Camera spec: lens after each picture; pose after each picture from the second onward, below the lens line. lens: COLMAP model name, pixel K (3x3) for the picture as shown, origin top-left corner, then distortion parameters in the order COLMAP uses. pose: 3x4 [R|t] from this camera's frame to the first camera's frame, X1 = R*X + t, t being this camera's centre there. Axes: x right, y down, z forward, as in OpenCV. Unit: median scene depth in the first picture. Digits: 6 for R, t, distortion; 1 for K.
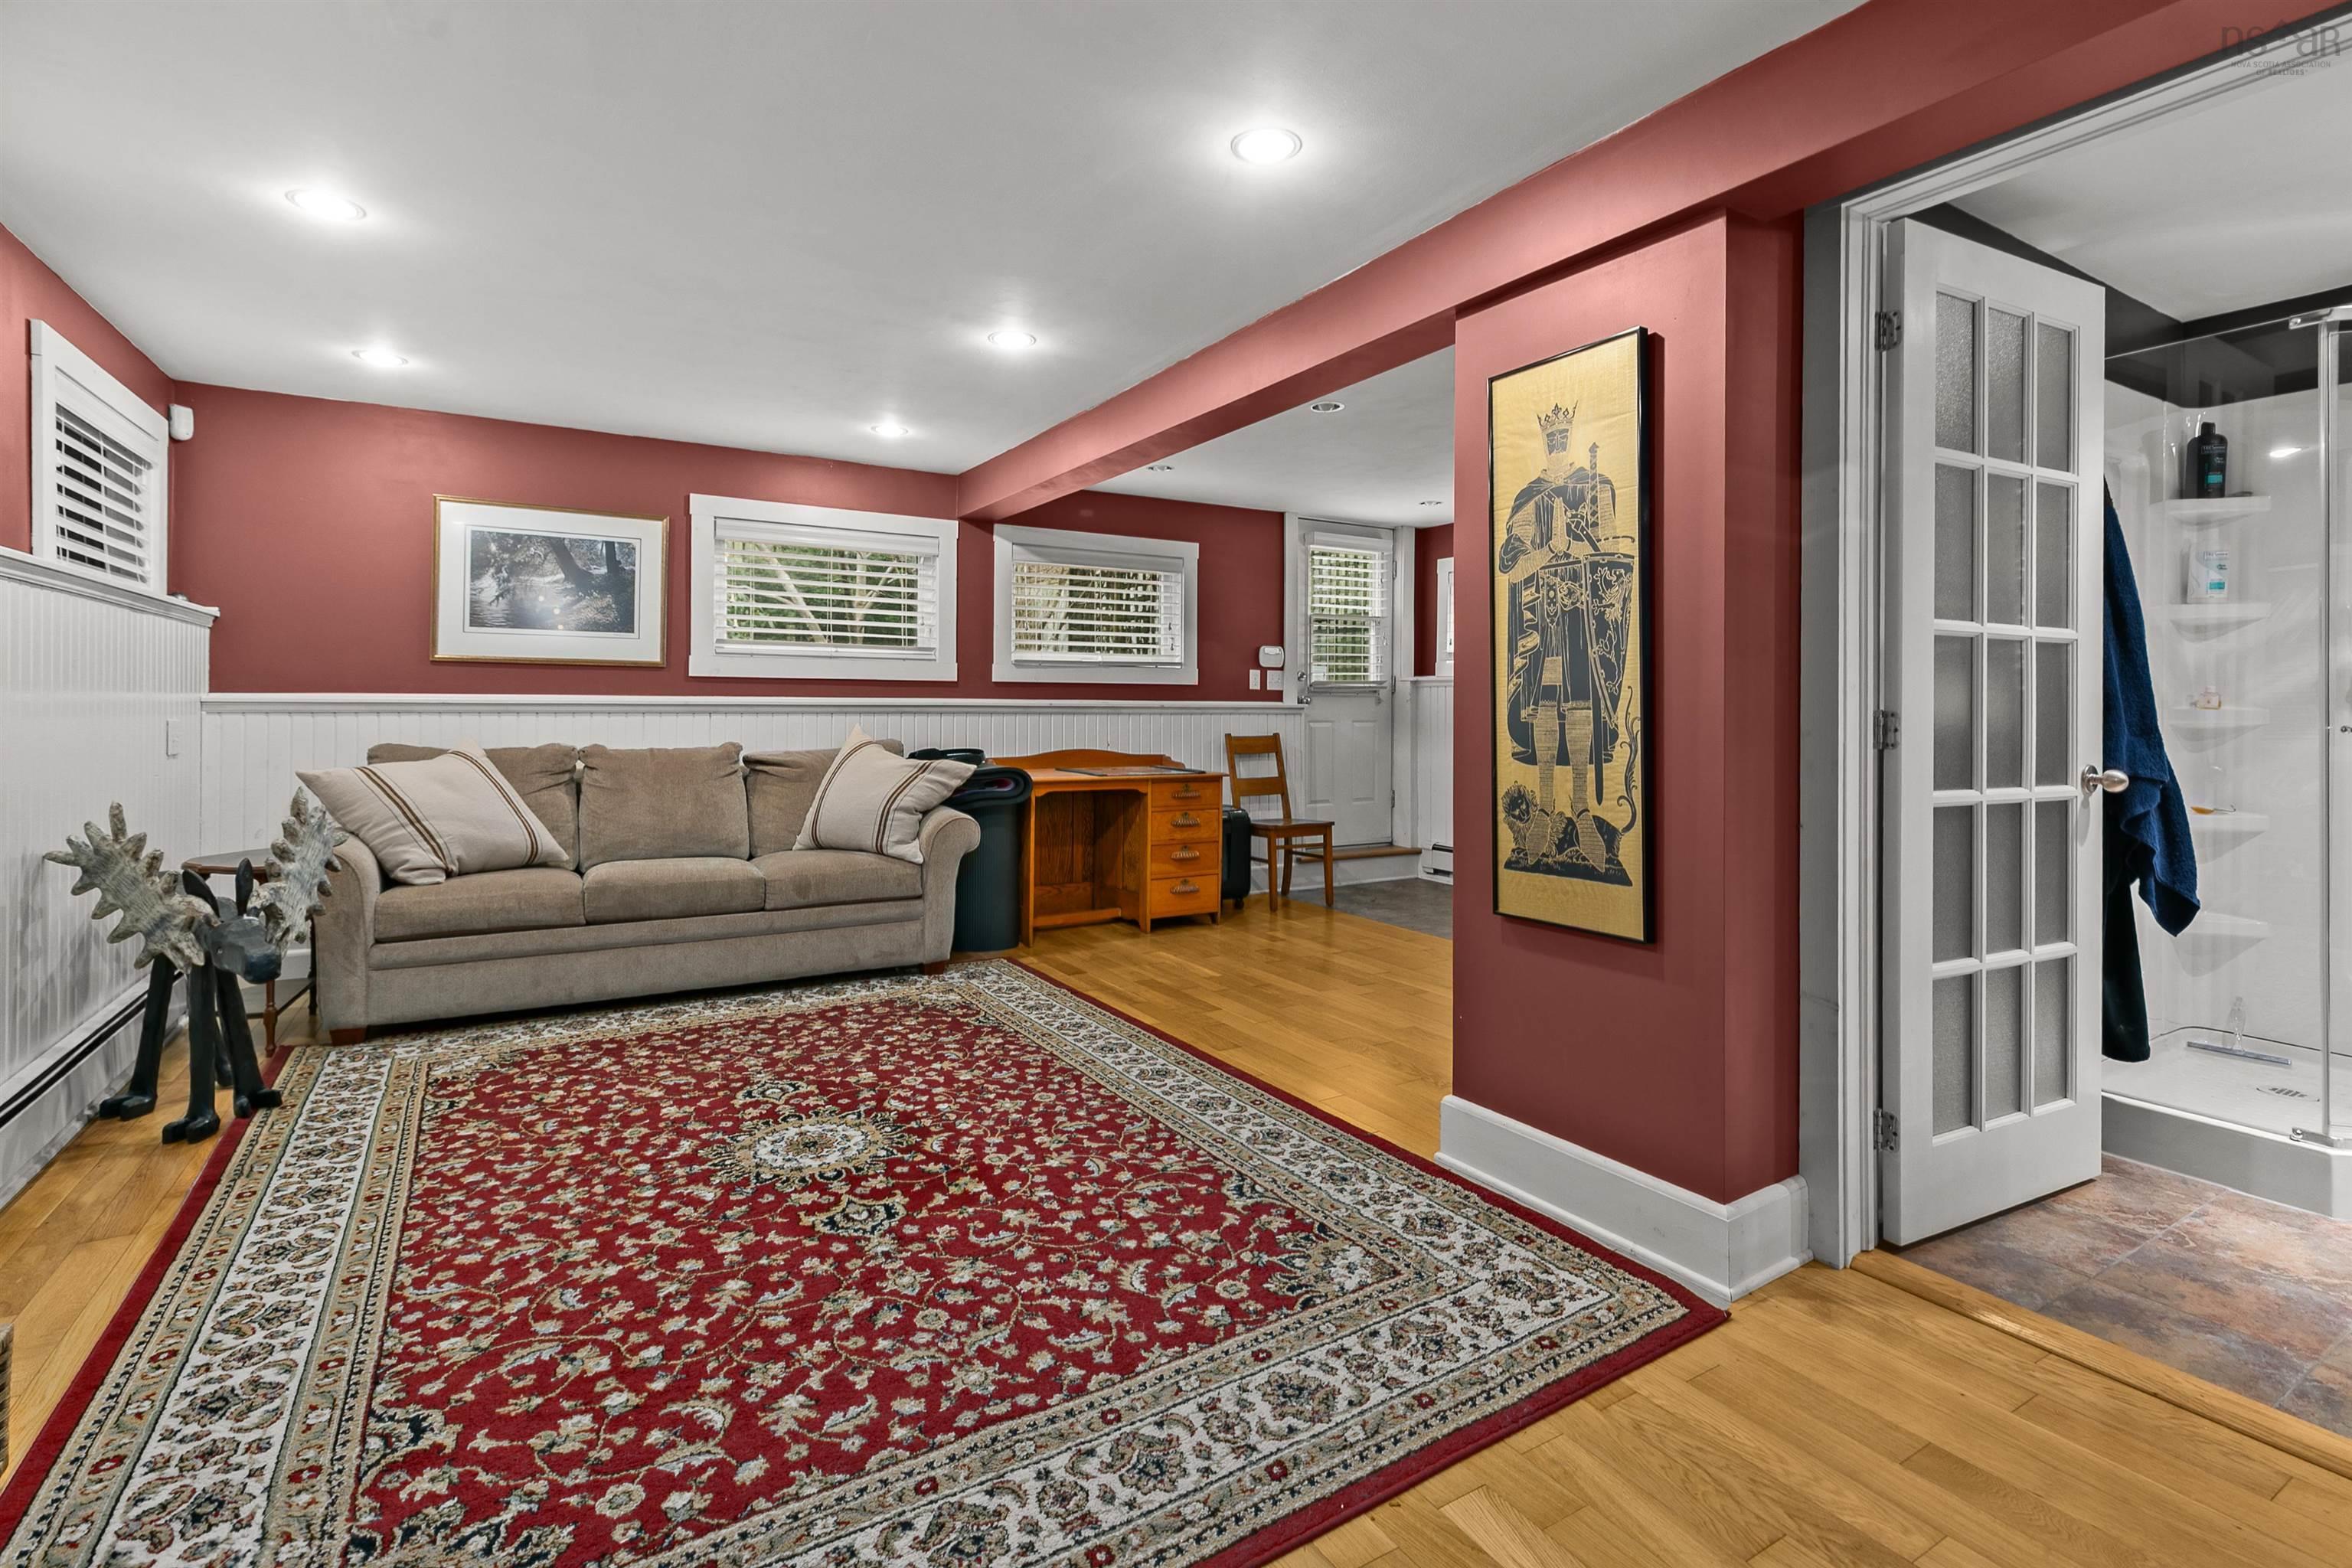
lens RADIAL K [[1078.0, 0, 1162.8], [0, 1078.0, 700.2], [0, 0, 1]] dist [0.004996, 0.001022]
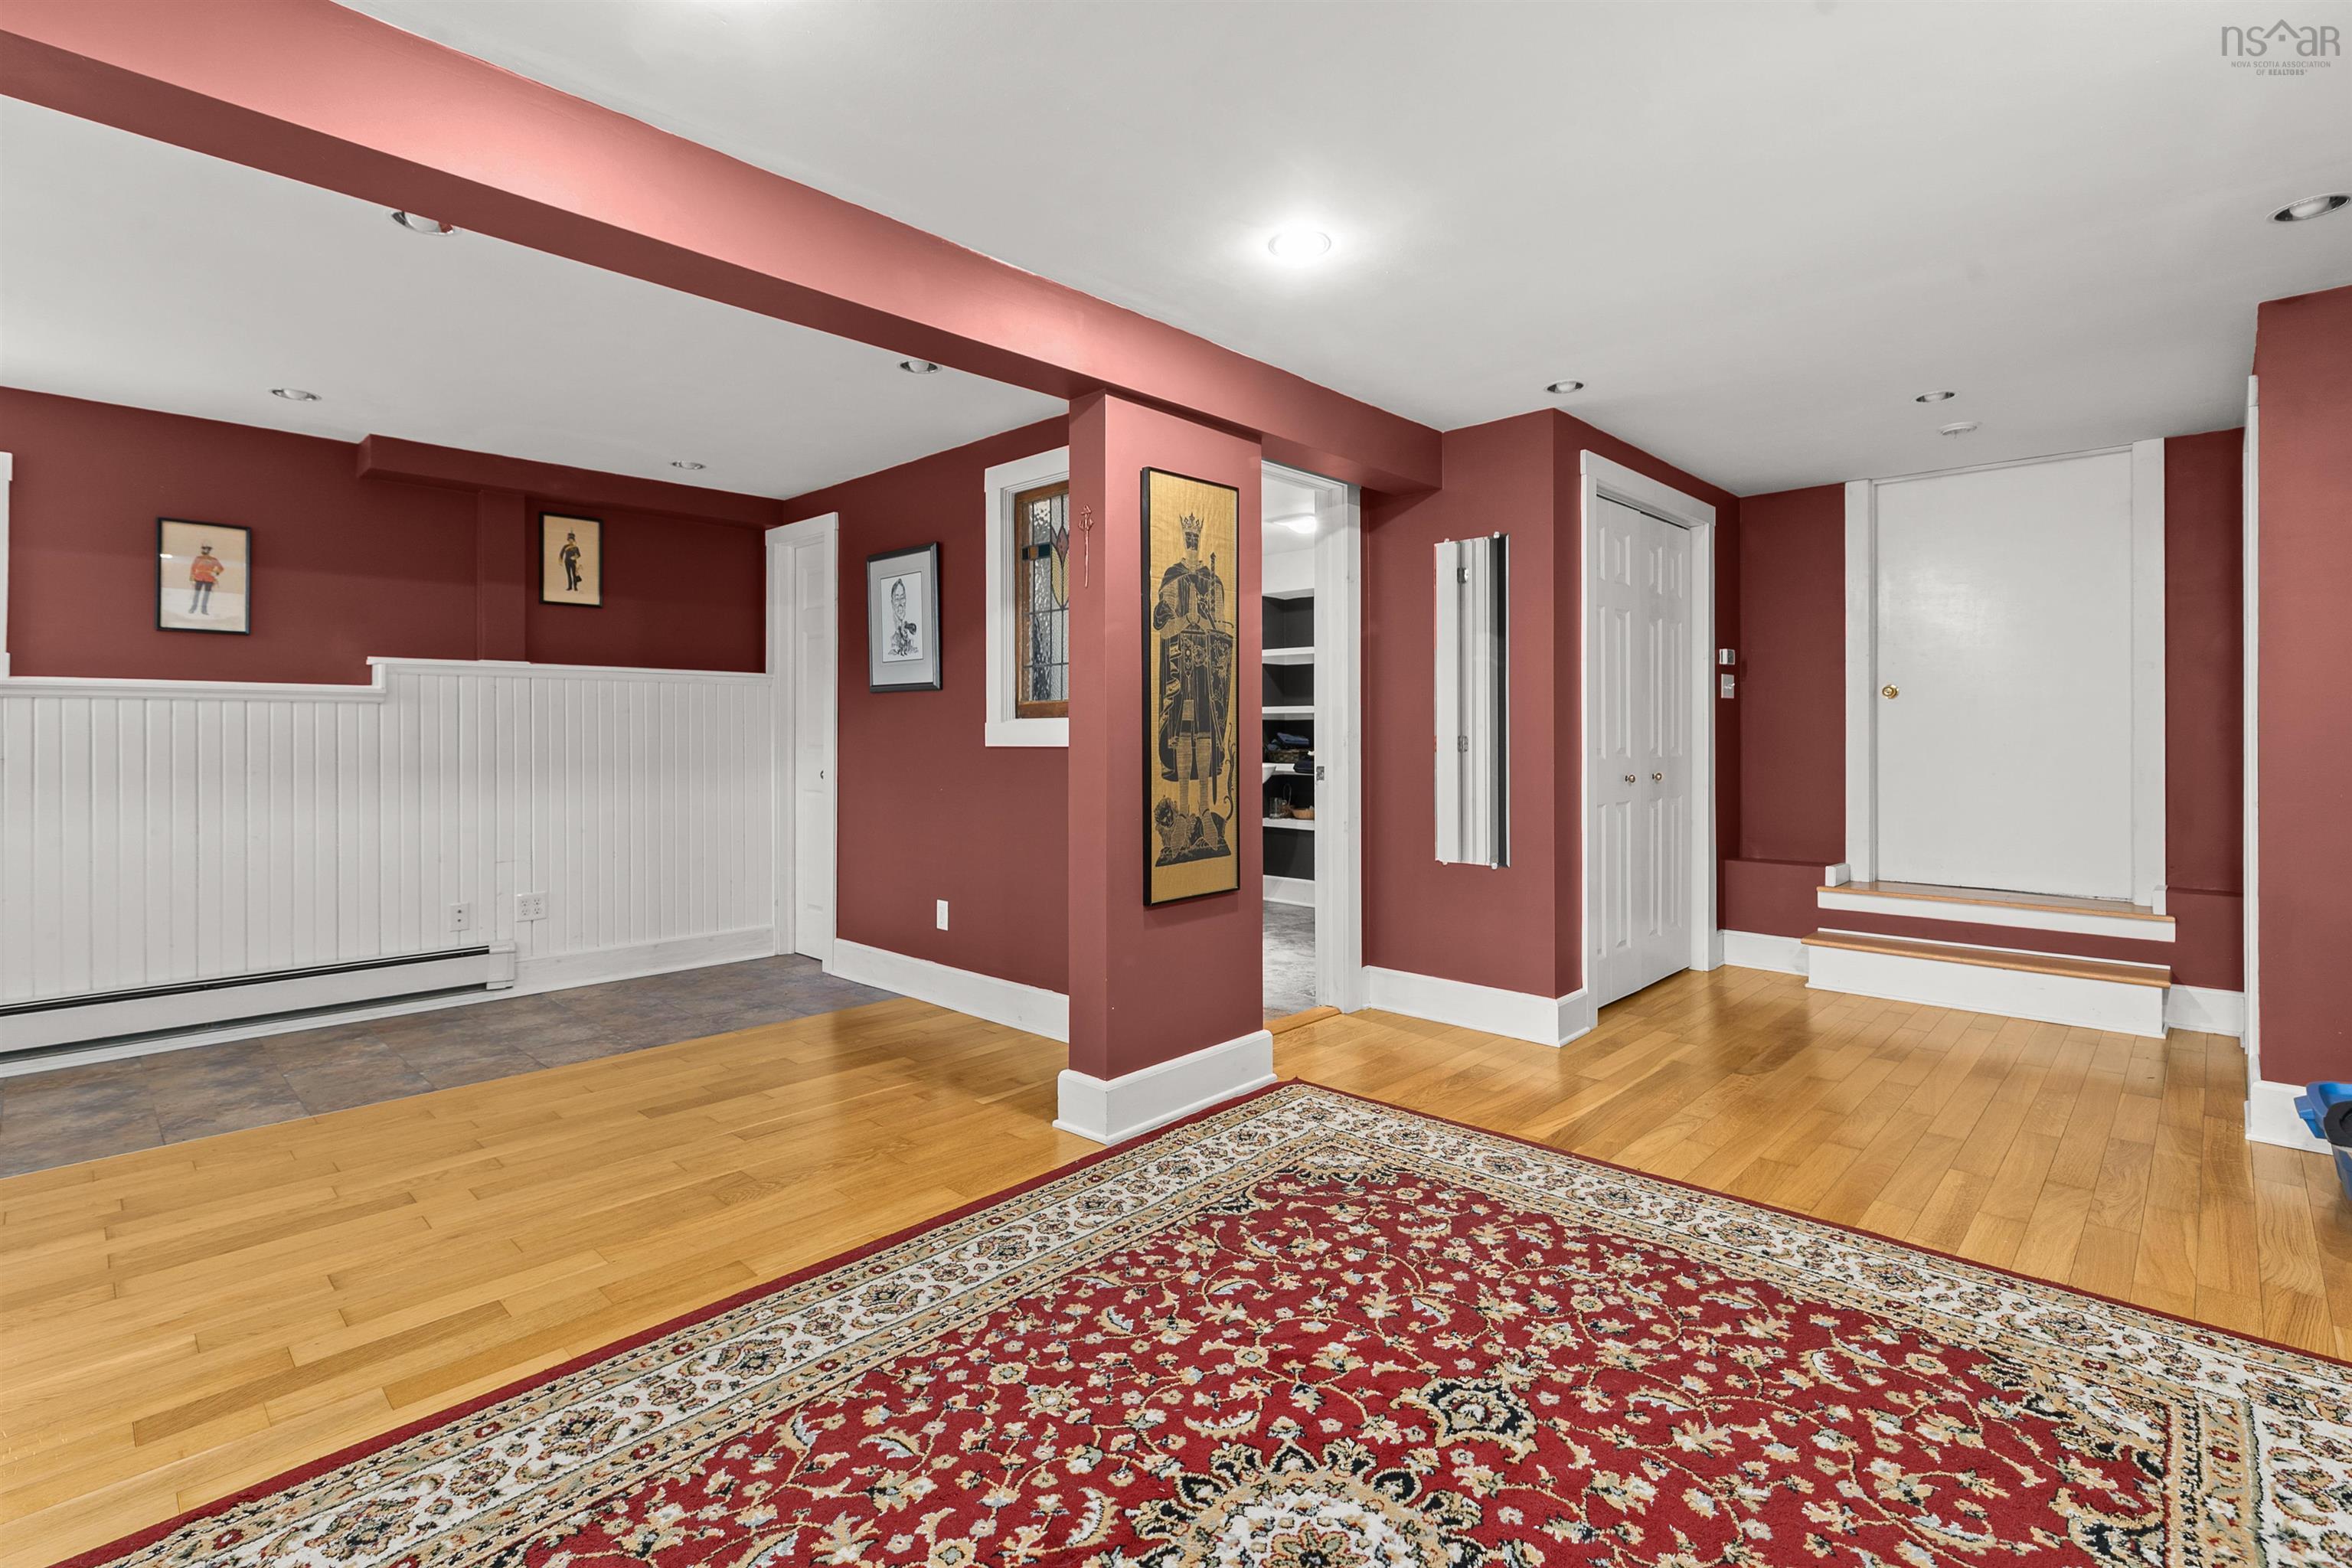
lens RADIAL K [[1078.0, 0, 1176.9], [0, 1078.0, 736.0], [0, 0, 1]] dist [0.004996, 0.001022]
pose [[-0.261723, -0.007789, 0.965112, -1.029712], [-0.005787, 0.999962, 0.006501, -0.004022], [-0.965126, -0.003884, -0.261758, 1.506497]]
